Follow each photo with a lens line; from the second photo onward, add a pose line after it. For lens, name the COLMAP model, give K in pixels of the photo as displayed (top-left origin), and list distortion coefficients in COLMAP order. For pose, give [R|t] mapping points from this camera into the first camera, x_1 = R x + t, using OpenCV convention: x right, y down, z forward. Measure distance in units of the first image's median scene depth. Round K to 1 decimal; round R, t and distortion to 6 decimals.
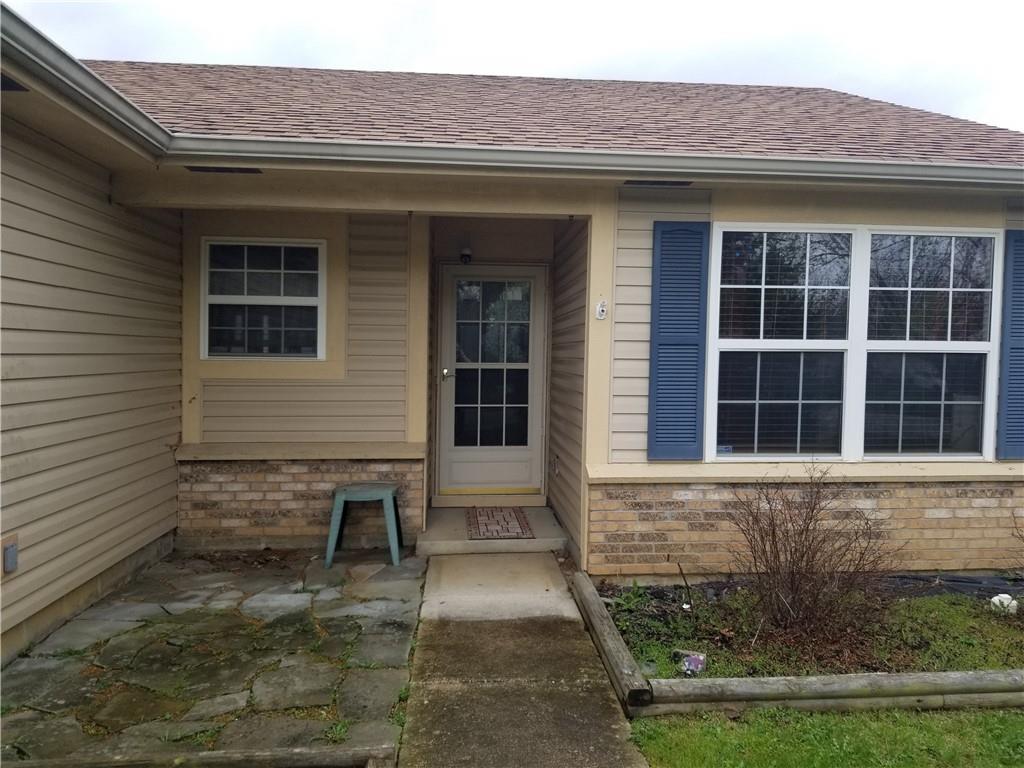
lens RADIAL K [[792.5, 0, 509.4], [0, 792.5, 385.0], [0, 0, 1]] dist [0.078026, -0.135959]
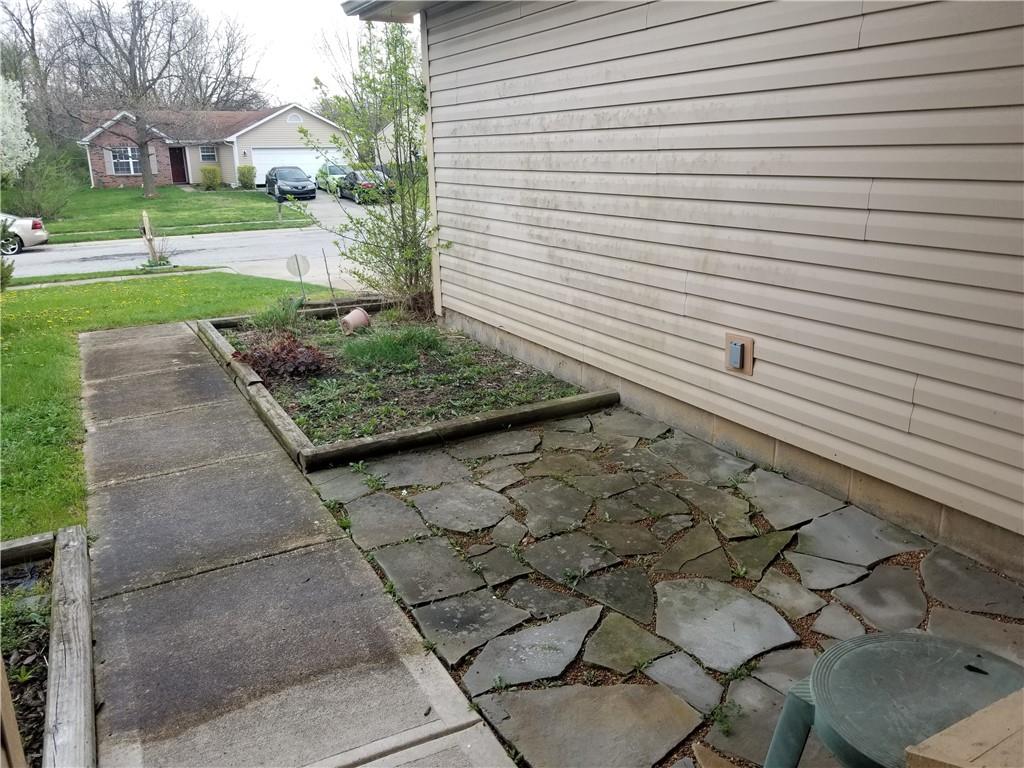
lens RADIAL K [[792.5, 0, 515.4], [0, 792.5, 380.6], [0, 0, 1]] dist [0.078026, -0.135959]
pose [[-0.909395, 0.124825, -0.396762, 0.030570], [-0.003463, 0.951601, 0.307318, -0.052760], [0.415920, 0.280847, -0.864948, 1.518257]]
